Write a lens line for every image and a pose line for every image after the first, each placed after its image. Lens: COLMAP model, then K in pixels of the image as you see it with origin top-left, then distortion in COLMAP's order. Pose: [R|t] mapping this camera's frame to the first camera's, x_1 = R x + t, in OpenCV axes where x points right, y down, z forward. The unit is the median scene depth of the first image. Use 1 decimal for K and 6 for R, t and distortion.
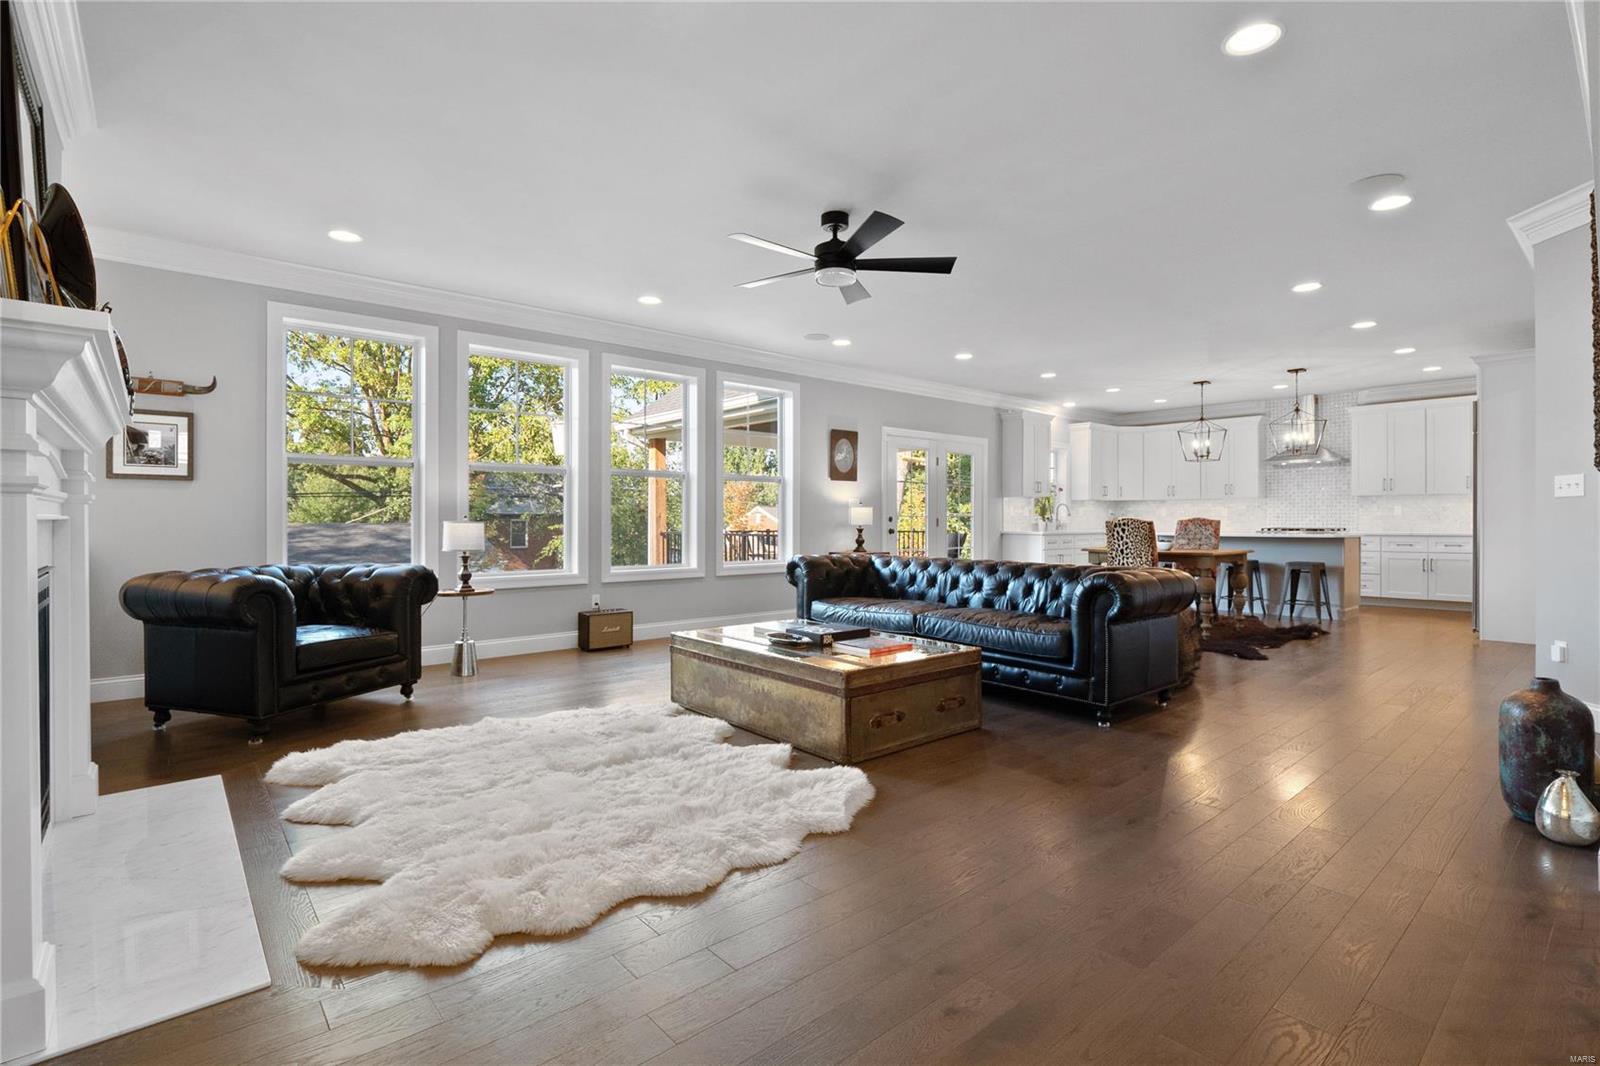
lens RADIAL K [[741.4, 0, 798.1], [0, 741.4, 522.3], [0, 0, 1]] dist [-0.013583, -0.001478]
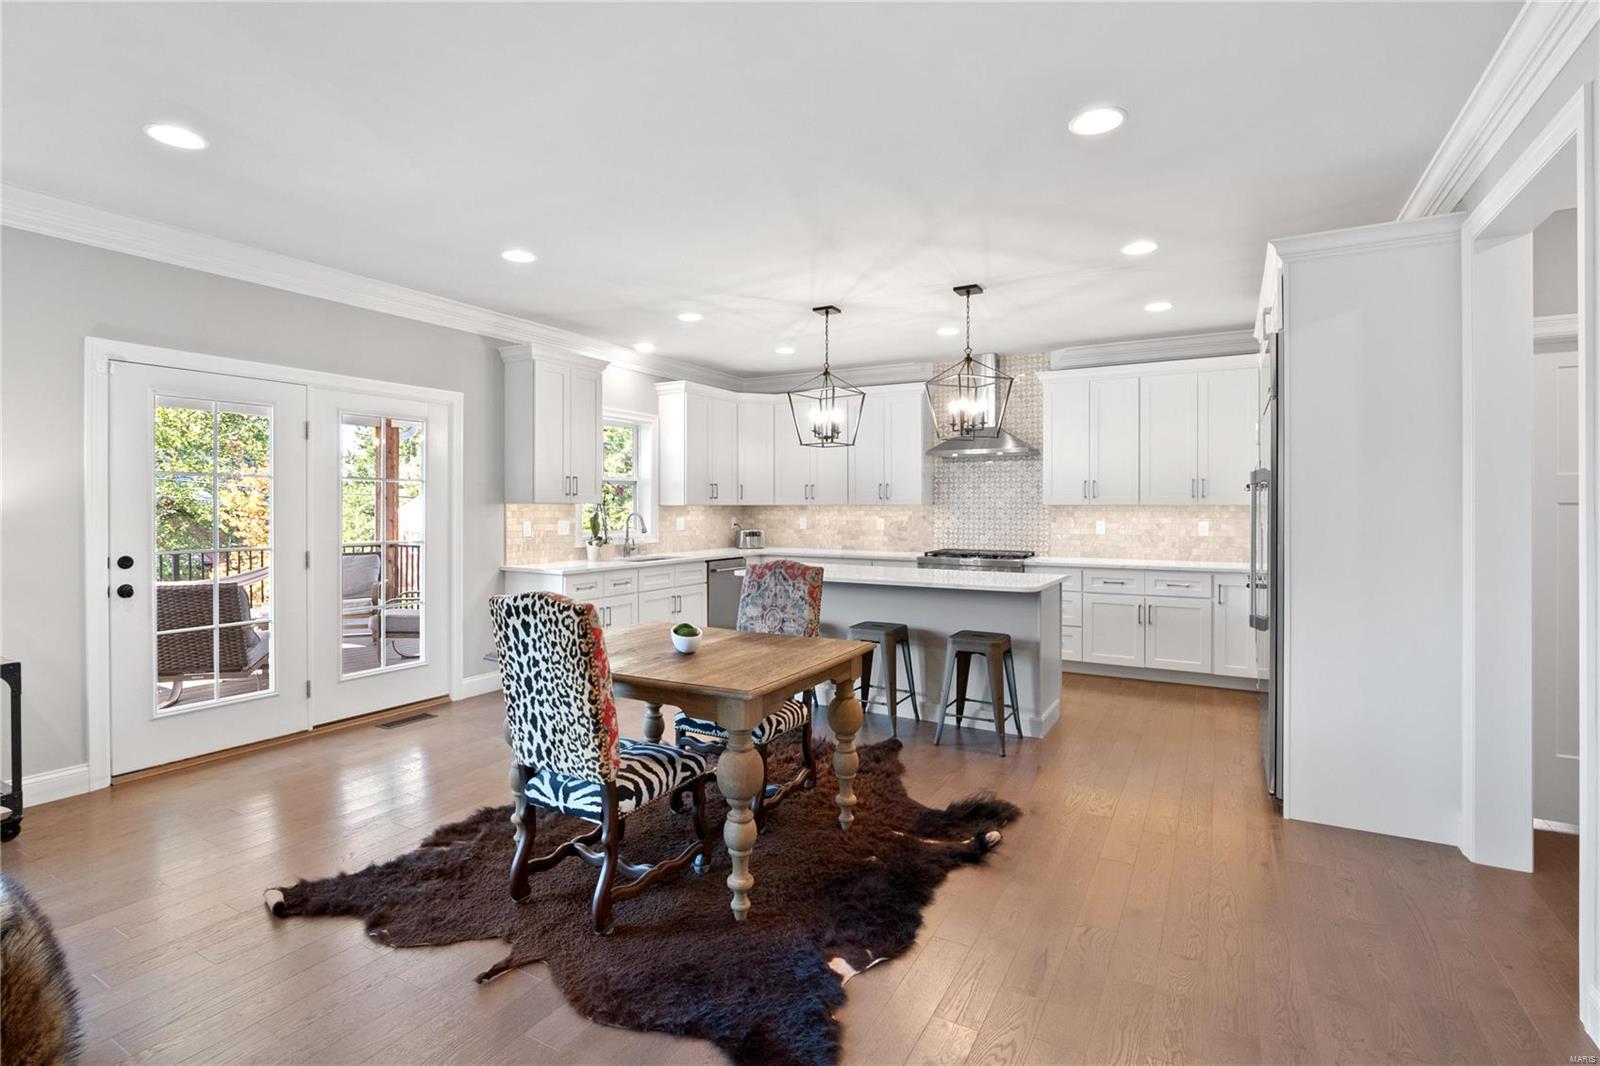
lens RADIAL K [[741.4, 0, 785.4], [0, 741.4, 516.5], [0, 0, 1]] dist [-0.013583, -0.001478]
pose [[0.943610, -0.001878, 0.331054, 0.340522], [-0.001179, 0.999958, 0.009035, -0.034280], [-0.331057, -0.008916, 0.943569, 0.486826]]
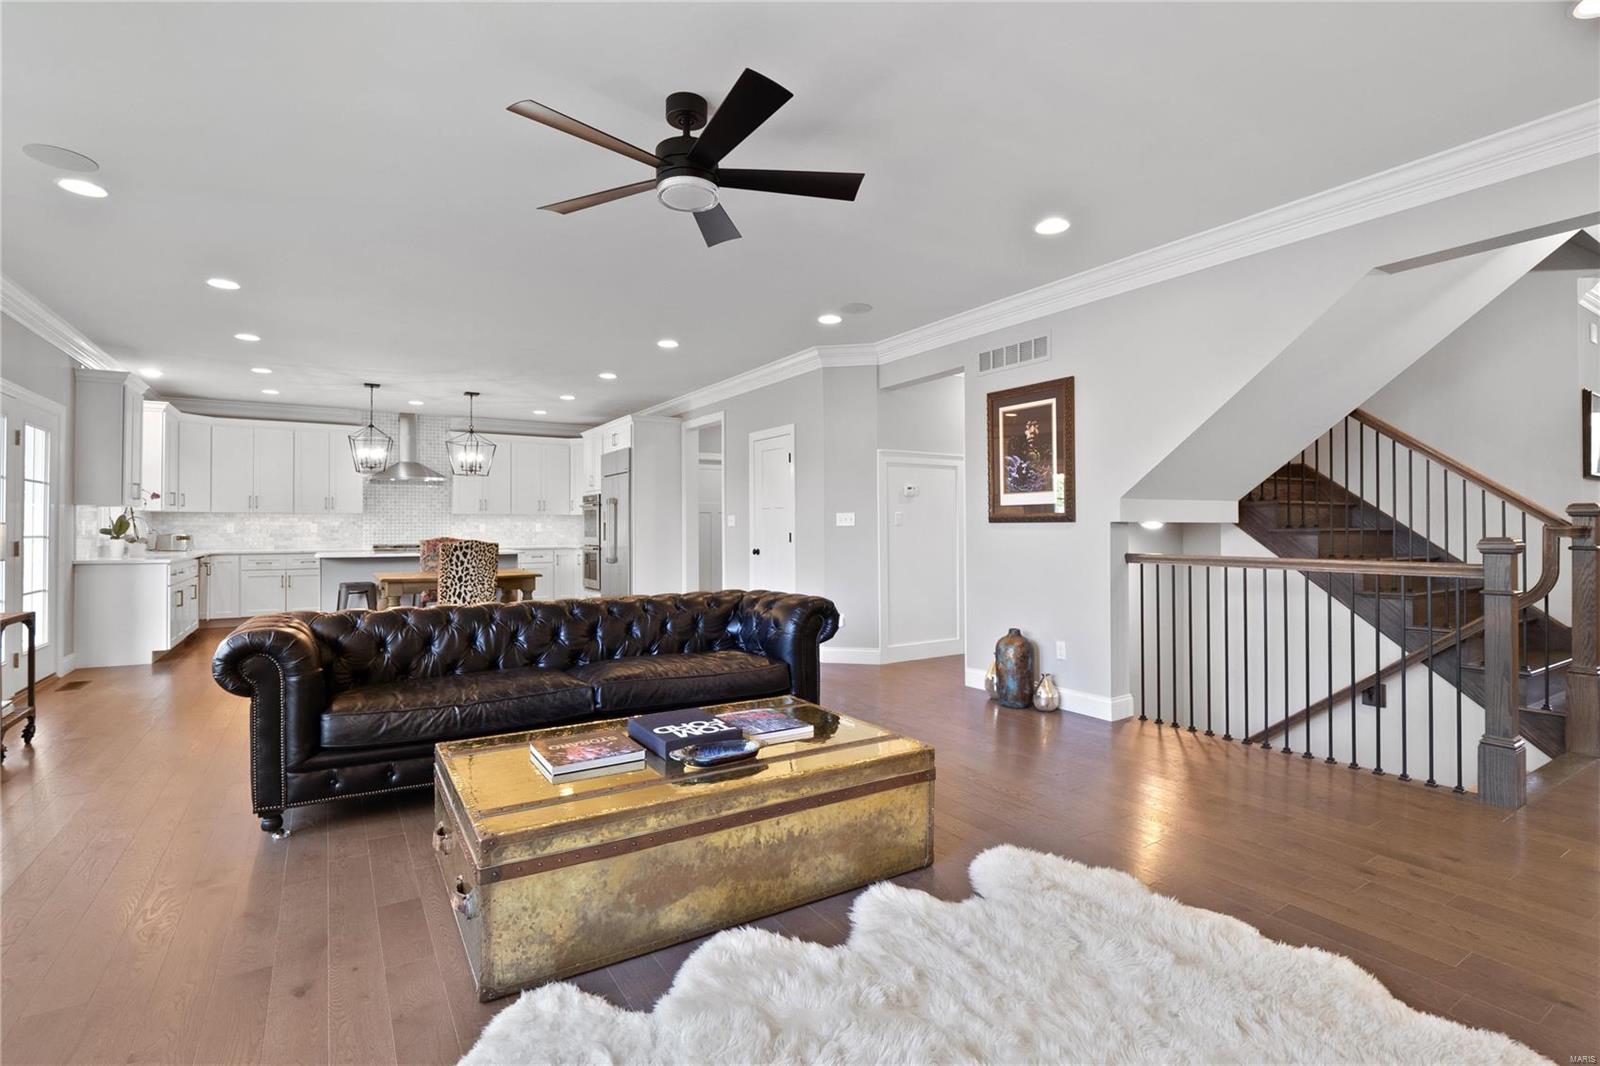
lens RADIAL K [[741.4, 0, 794.4], [0, 741.4, 531.6], [0, 0, 1]] dist [-0.013583, -0.001478]
pose [[0.147945, -0.005775, 0.988979, -0.277907], [0.005031, 0.999974, 0.005086, -0.013852], [-0.988983, 0.004223, 0.147970, 0.379497]]
